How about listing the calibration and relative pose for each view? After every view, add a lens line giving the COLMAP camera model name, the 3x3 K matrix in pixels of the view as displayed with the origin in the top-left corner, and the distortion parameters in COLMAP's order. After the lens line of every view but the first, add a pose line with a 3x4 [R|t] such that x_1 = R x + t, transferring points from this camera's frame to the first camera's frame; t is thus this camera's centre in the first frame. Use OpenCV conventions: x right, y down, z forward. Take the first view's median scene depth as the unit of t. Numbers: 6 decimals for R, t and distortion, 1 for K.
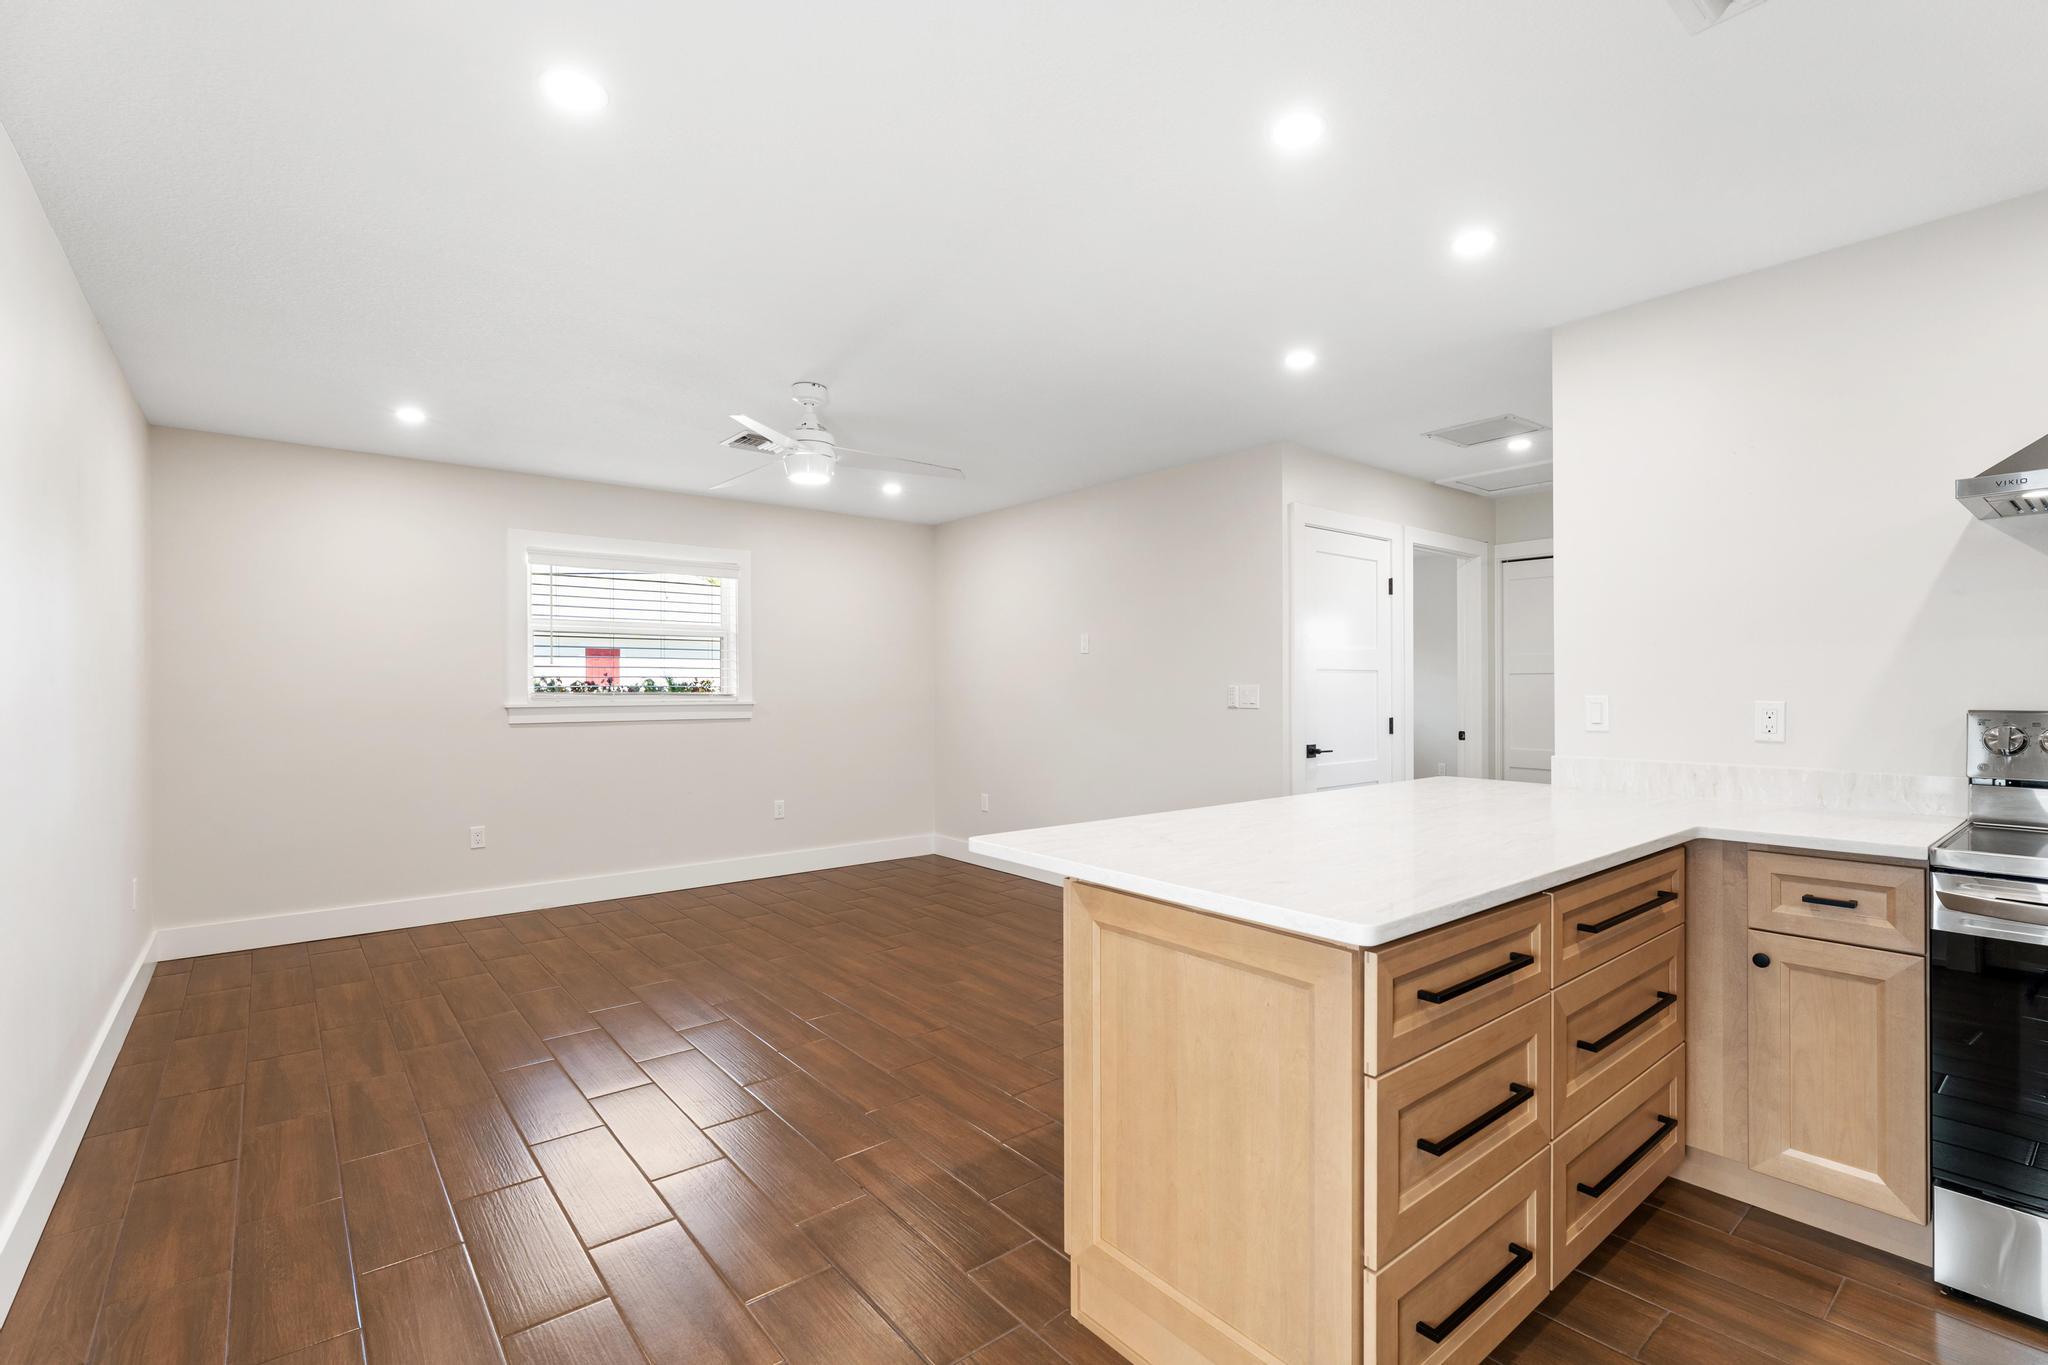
lens RADIAL K [[919.0, 0, 1024.3], [0, 919.0, 685.4], [0, 0, 1]] dist [-0.003347, -0.000726]
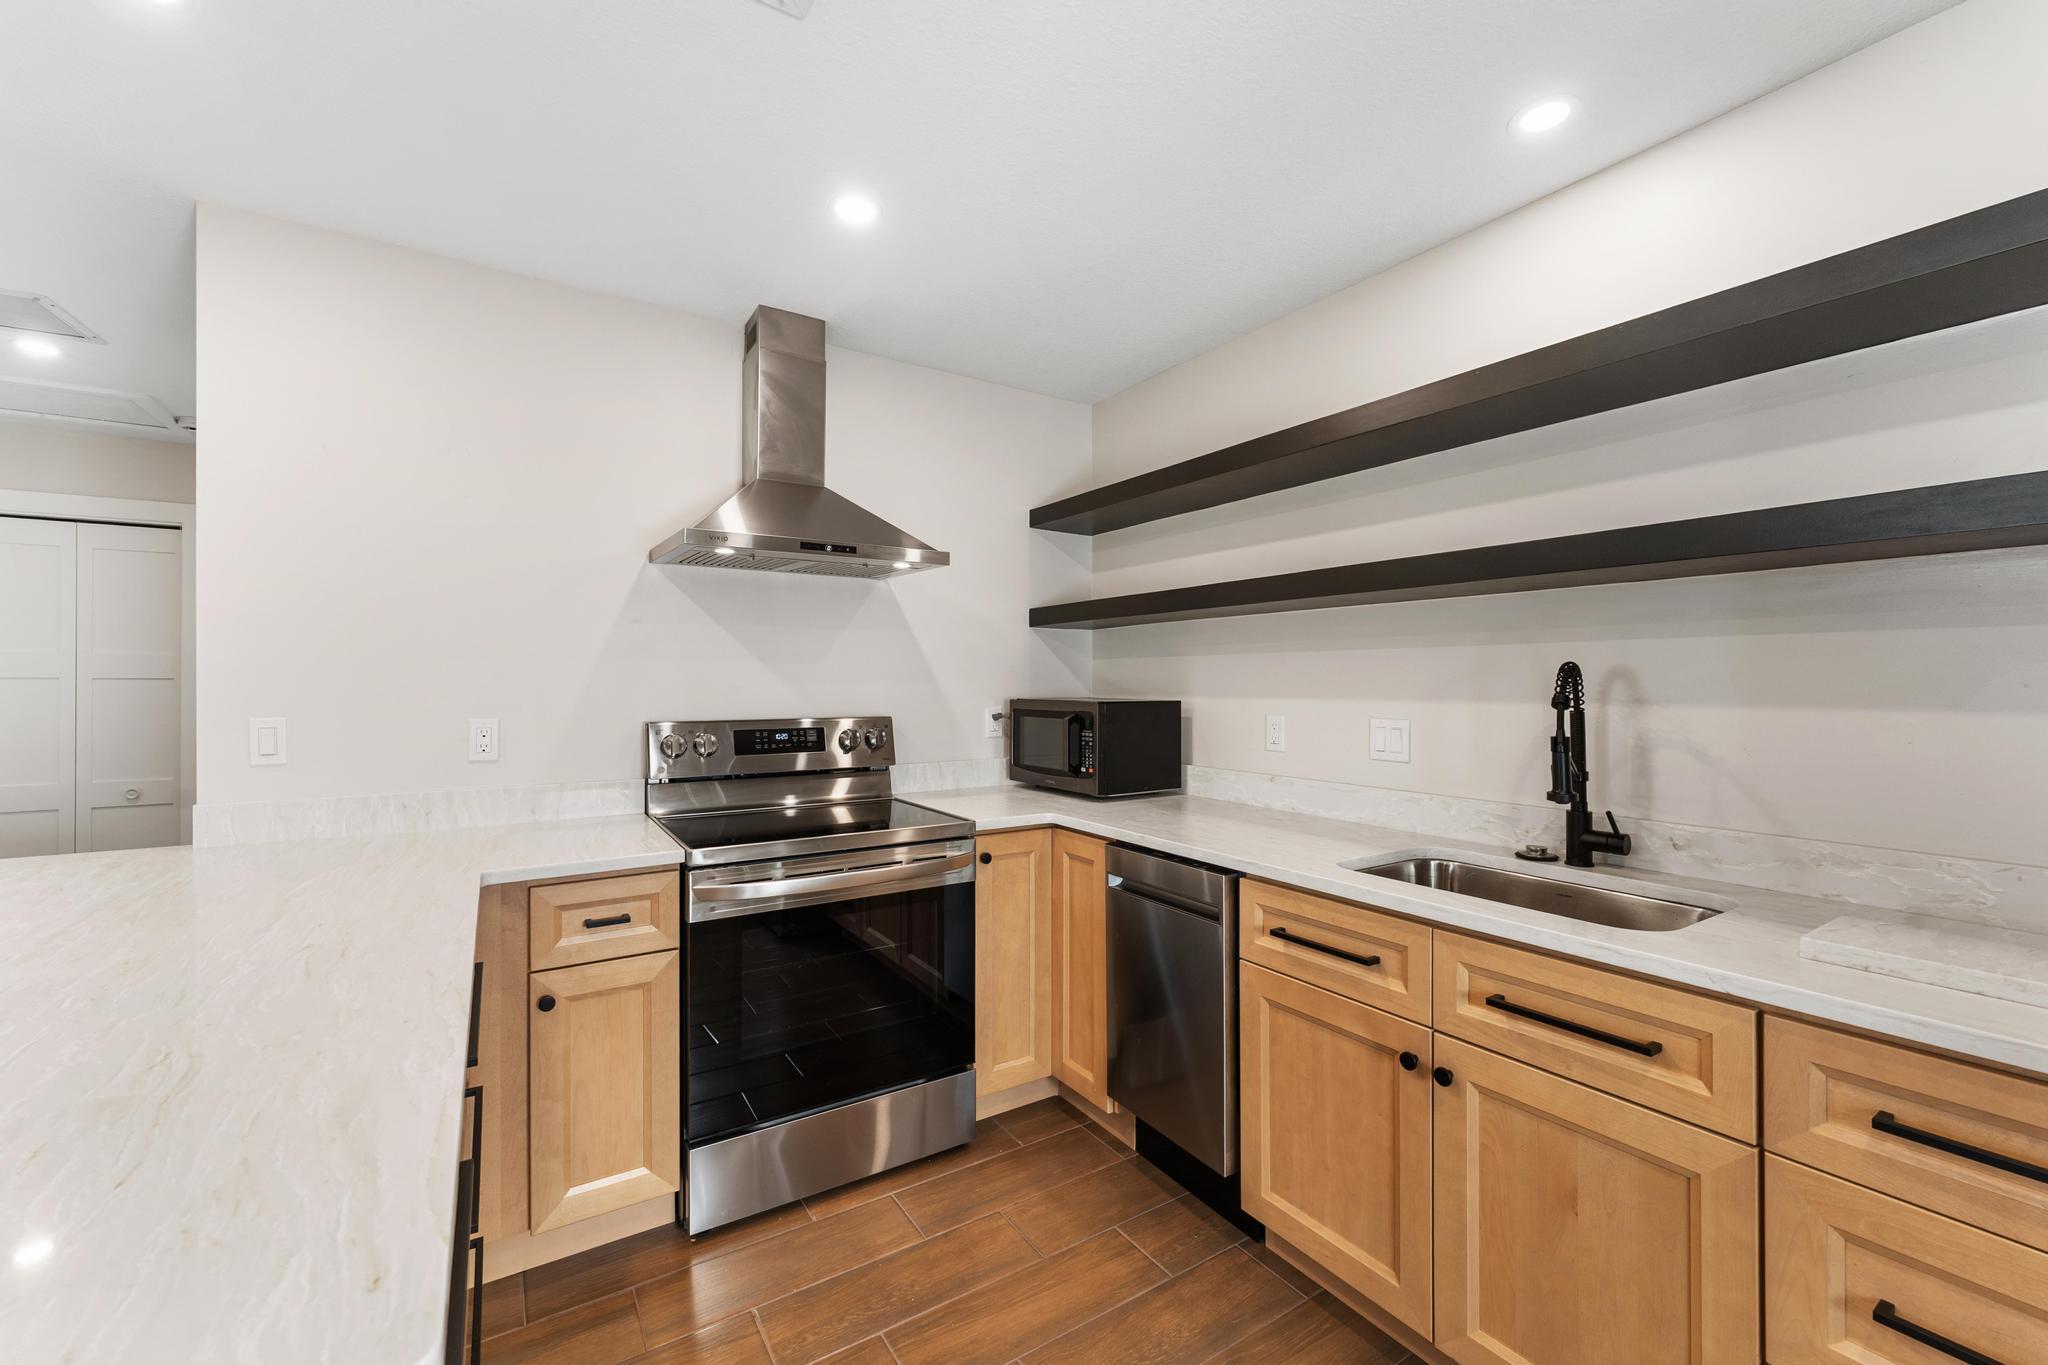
lens RADIAL K [[829.8, 0, 1022.7], [0, 829.8, 677.8], [0, 0, 1]] dist [-0.001656, -0.000473]
pose [[0.114896, 0.006612, 0.993355, 0.022853], [-0.000992, 0.999978, -0.006541, -0.025775], [-0.993377, -0.000234, 0.114900, 0.431698]]
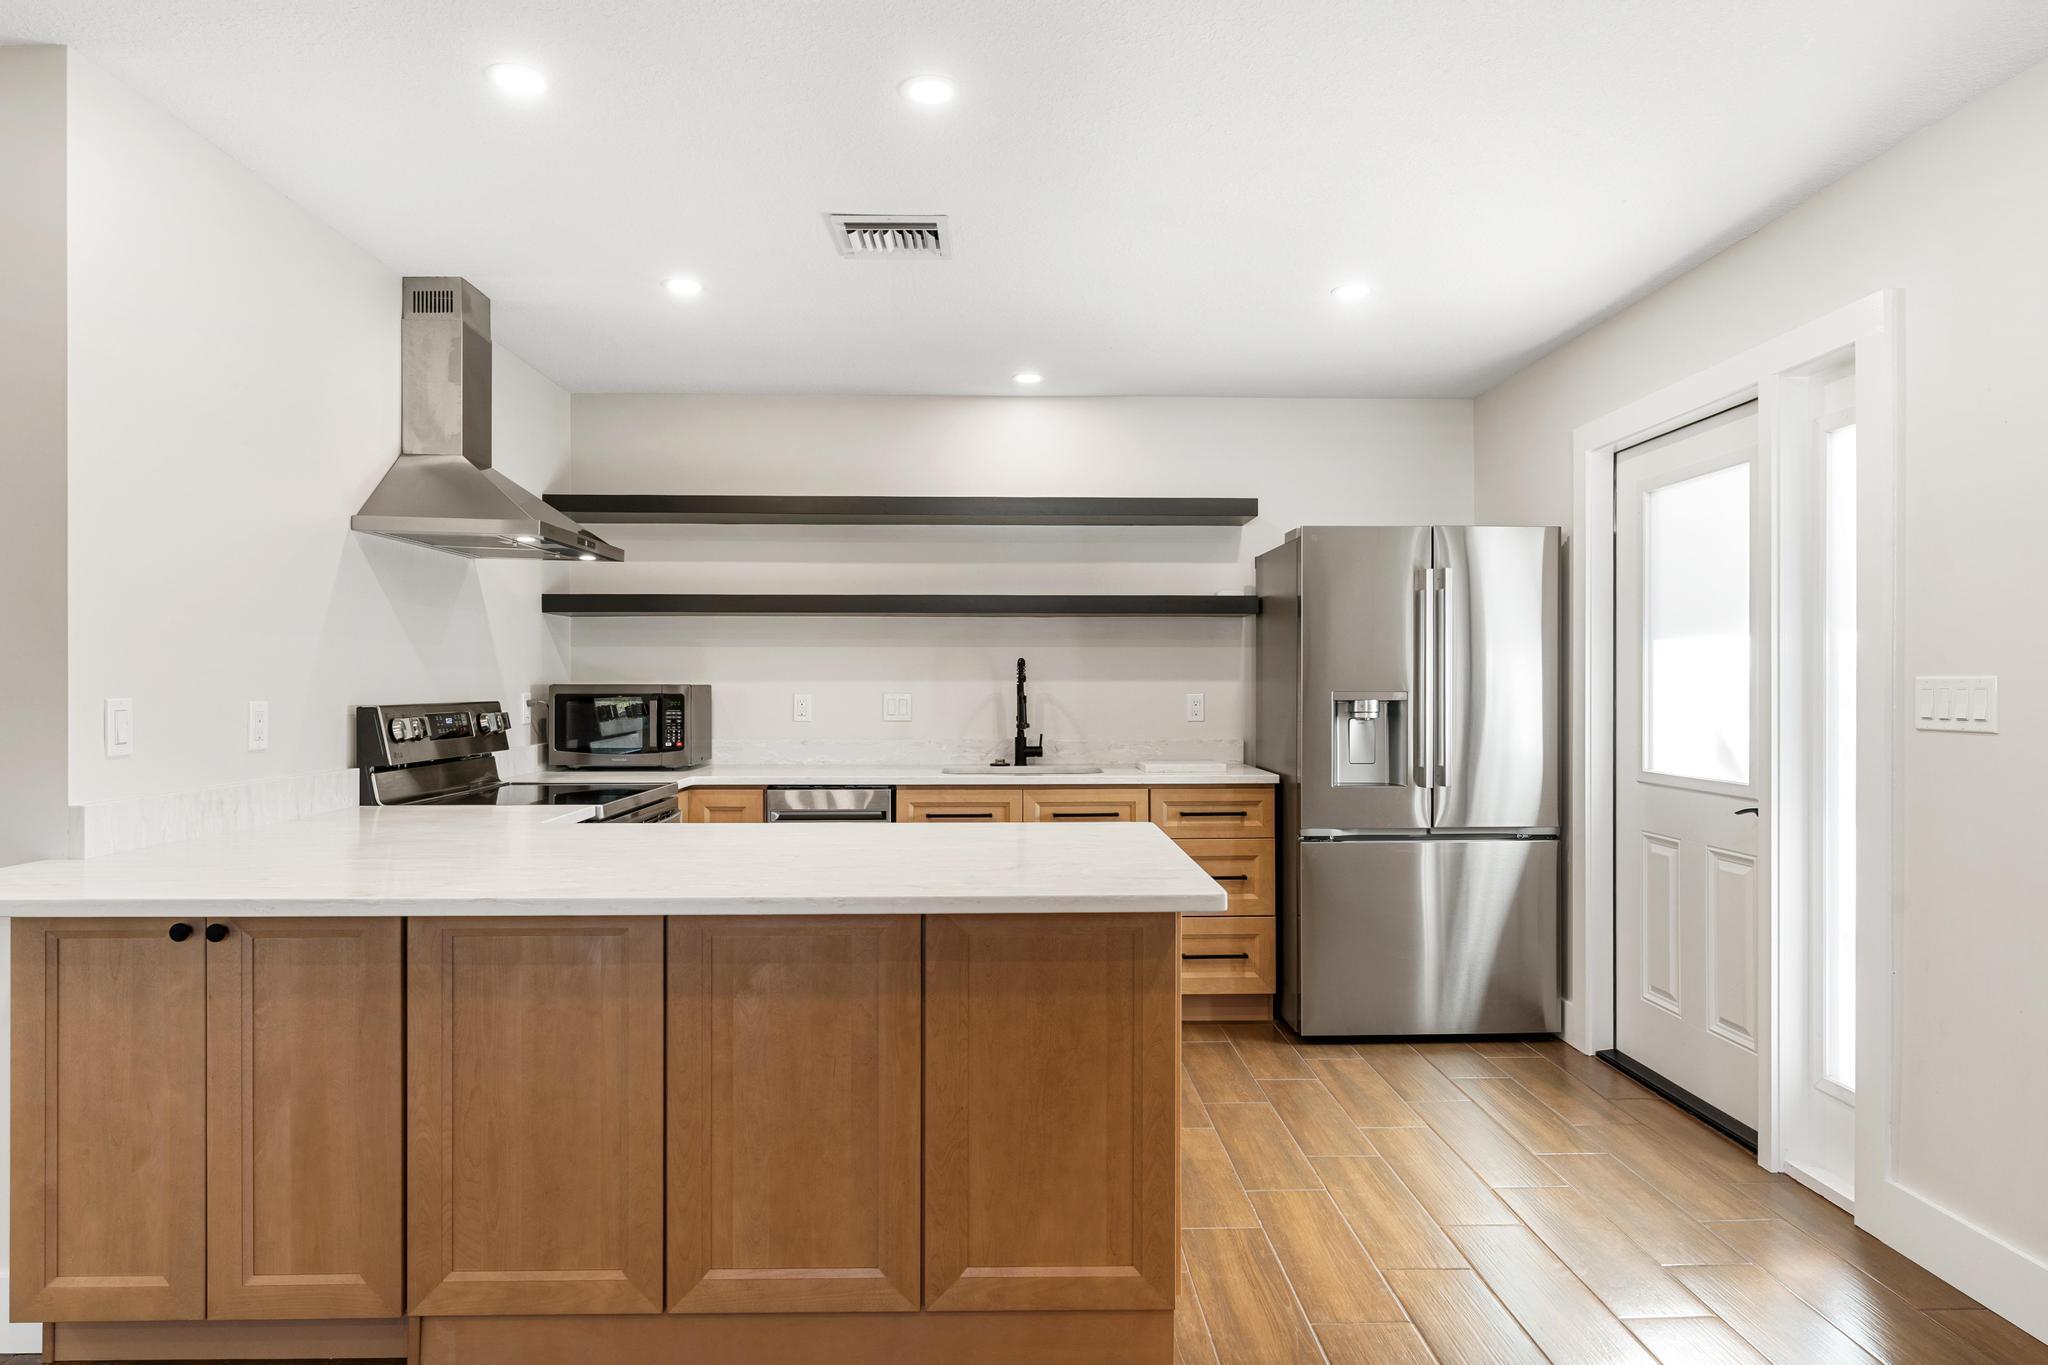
lens RADIAL K [[1189.5, 0, 1030.8], [0, 1189.5, 678.3], [0, 0, 1]] dist [-0.000276, 0.000148]
pose [[-0.791495, 0.003770, 0.611164, -0.499694], [0.000783, 0.999986, -0.005155, 0.003033], [-0.611175, -0.003601, -0.791487, 1.796712]]
